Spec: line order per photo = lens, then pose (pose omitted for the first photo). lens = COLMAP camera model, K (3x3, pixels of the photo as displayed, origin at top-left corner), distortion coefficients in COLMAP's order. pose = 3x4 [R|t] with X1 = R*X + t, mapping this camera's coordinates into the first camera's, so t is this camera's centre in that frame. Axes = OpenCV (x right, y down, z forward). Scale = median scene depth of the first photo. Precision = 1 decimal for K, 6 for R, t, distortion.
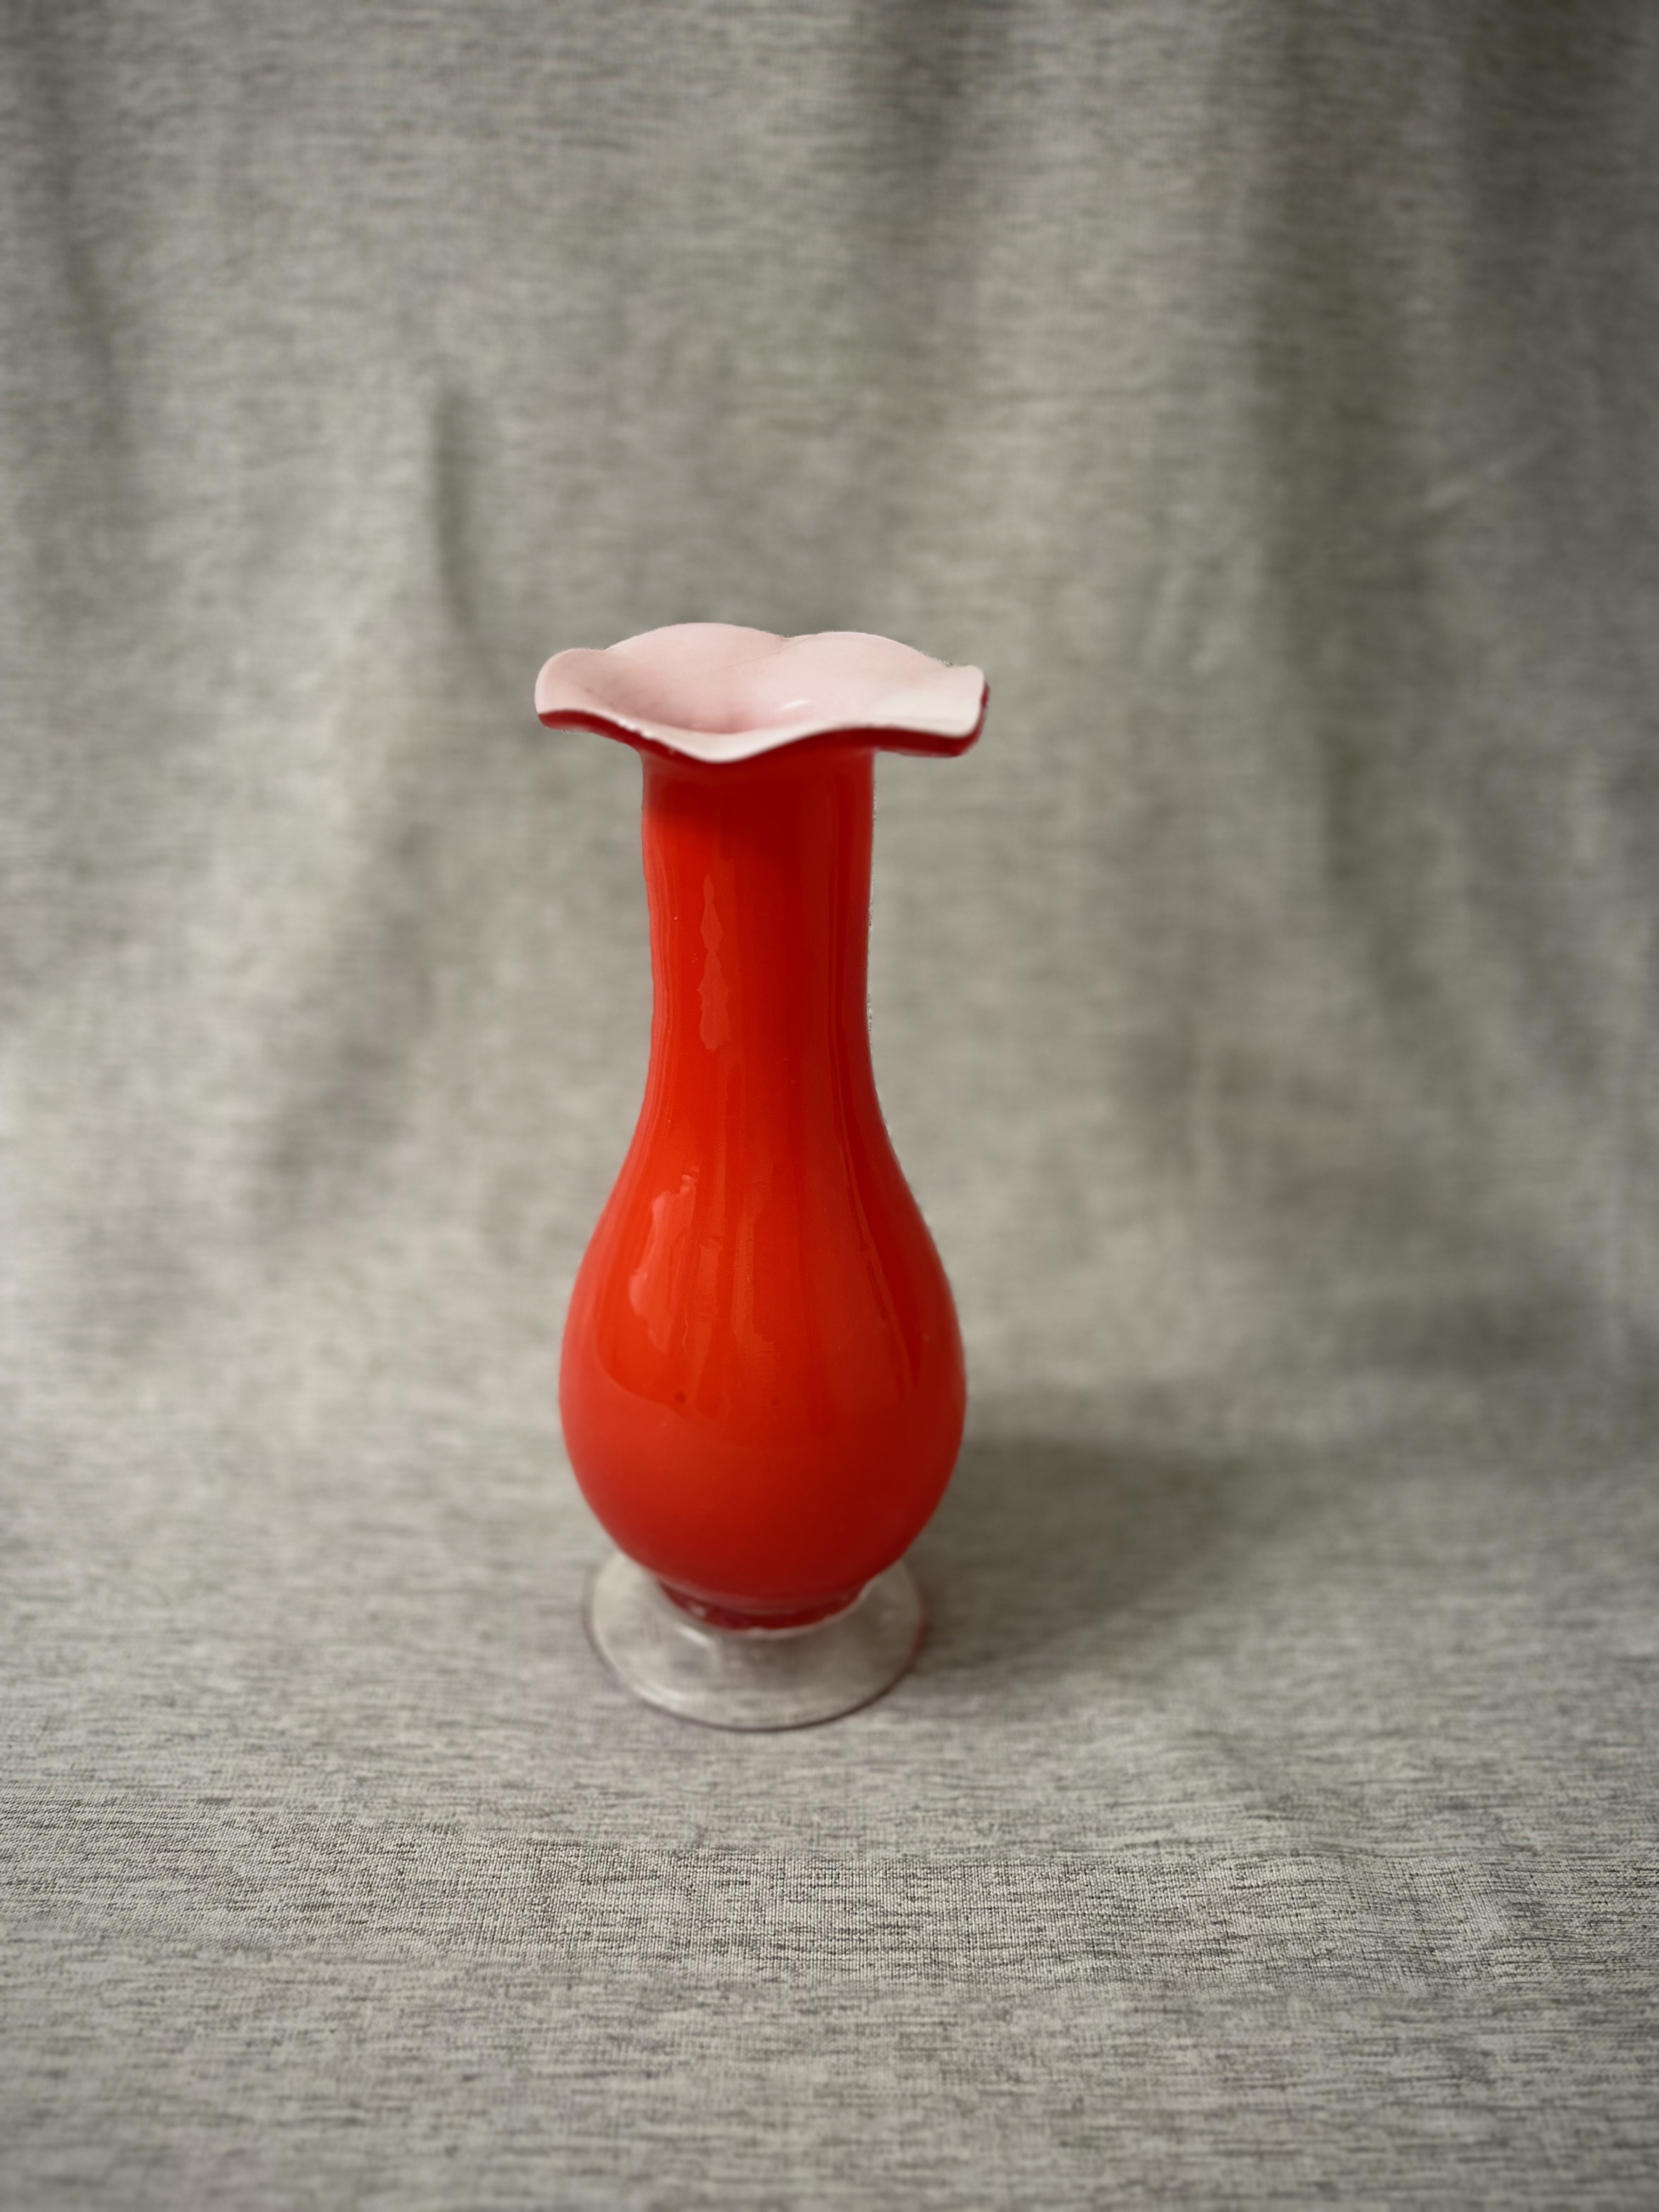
lens RADIAL K [[1864.2, 0, 833.8], [0, 1864.2, 1103.9], [0, 0, 1]] dist [0.025550, -0.034915]
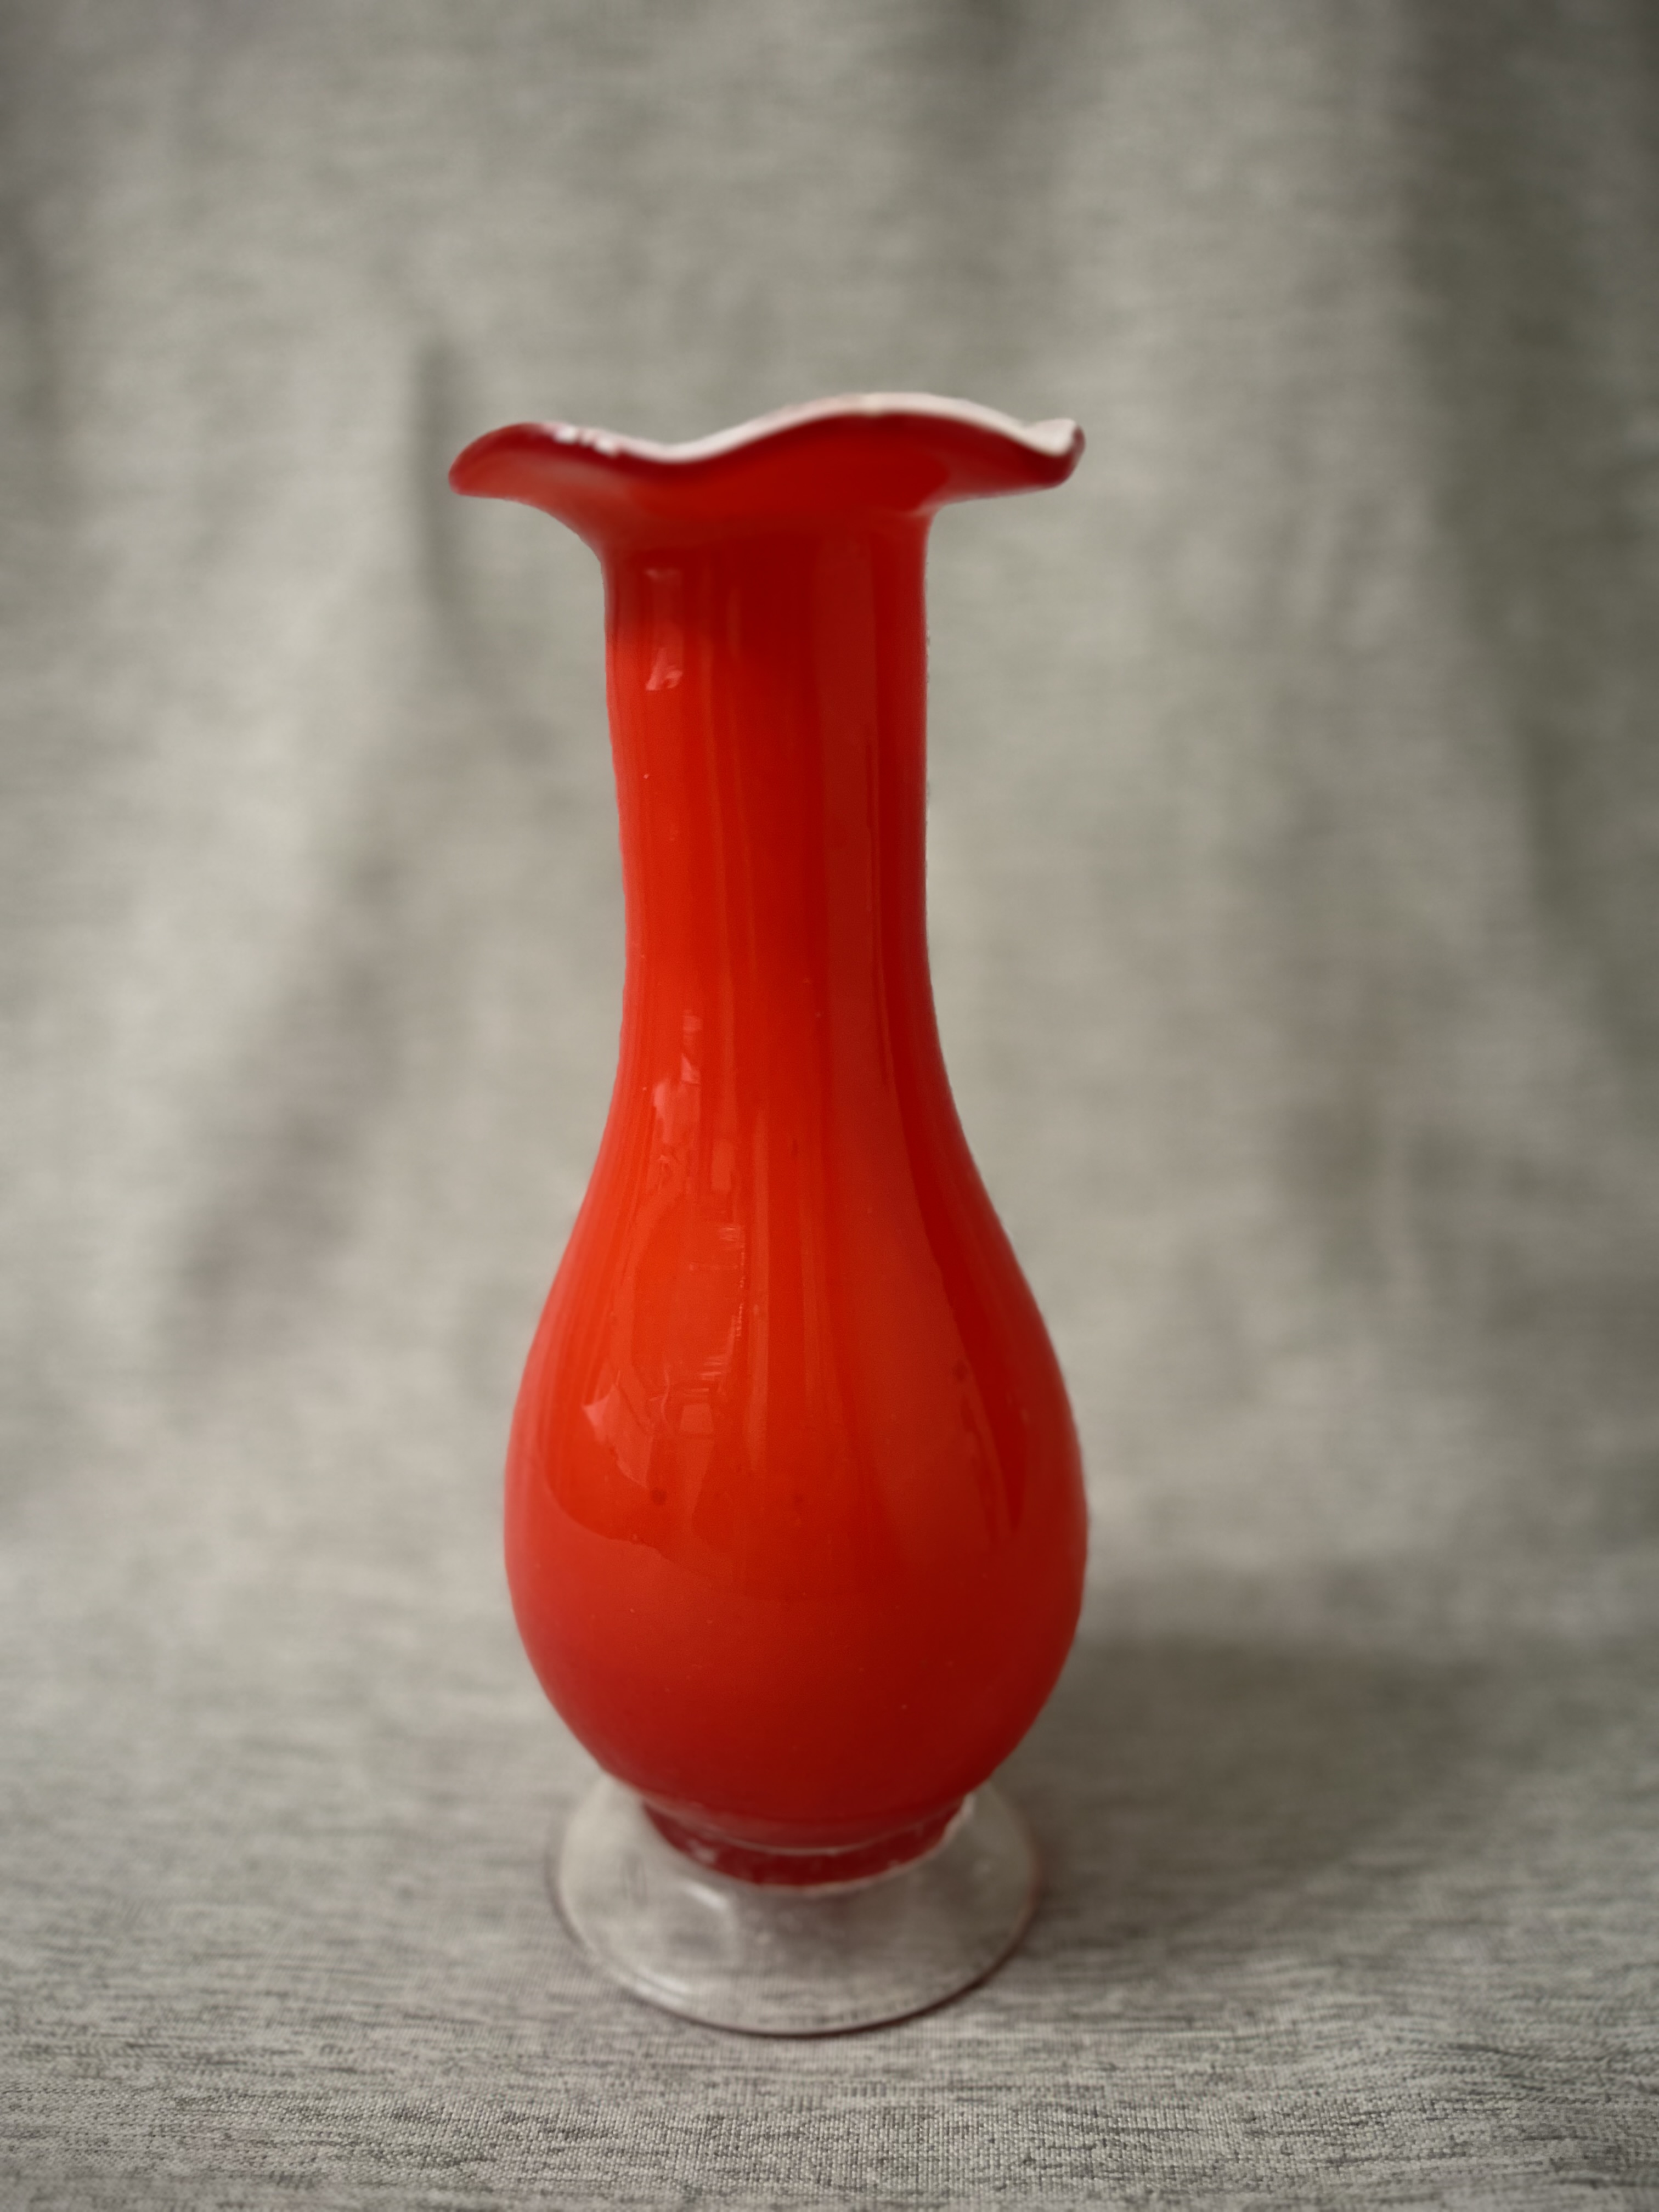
lens RADIAL K [[1864.2, 0, 835.0], [0, 1864.2, 1110.0], [0, 0, 1]] dist [0.025550, -0.034915]
pose [[0.997947, -0.018637, -0.061278, 0.022057], [0.007328, 0.983671, -0.179829, 0.125154], [0.063629, 0.179011, 0.981787, 0.275318]]
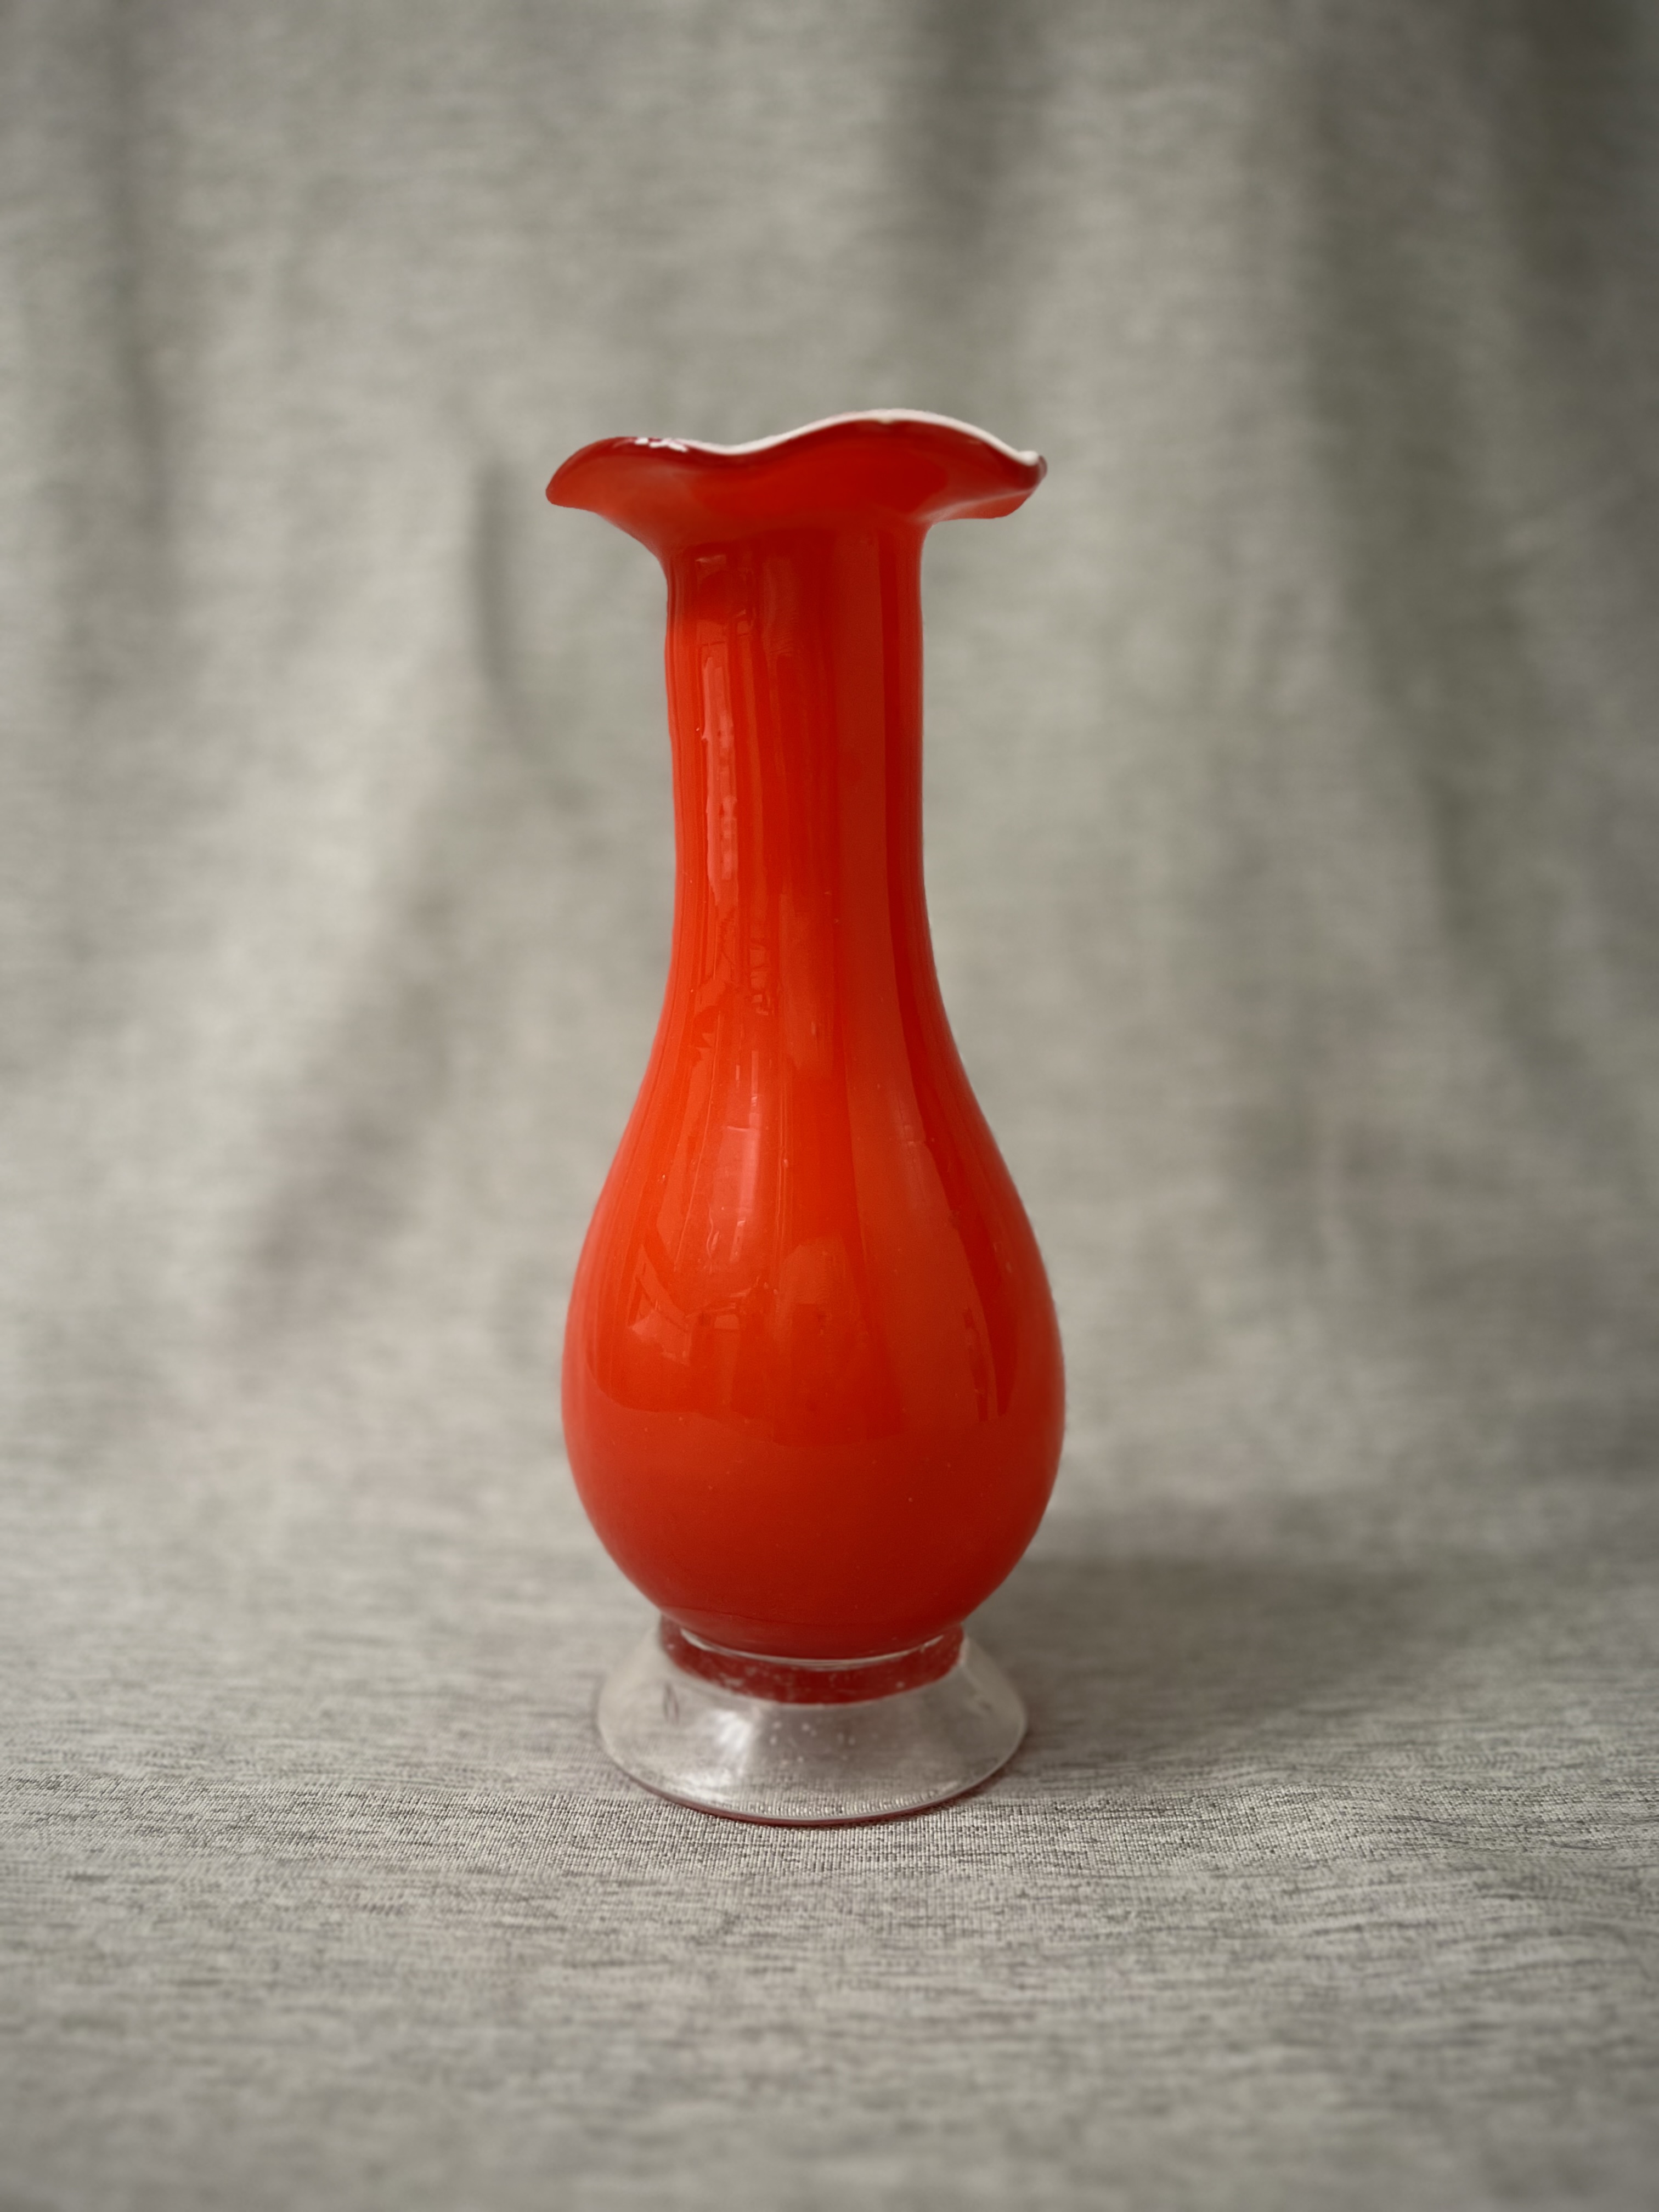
lens RADIAL K [[1864.2, 0, 815.5], [0, 1864.2, 1113.9], [0, 0, 1]] dist [0.025550, -0.034915]
pose [[0.998404, -0.025919, -0.050174, 0.007116], [0.009959, 0.955339, -0.295346, 0.271960], [0.055588, 0.294375, 0.954072, 0.184058]]
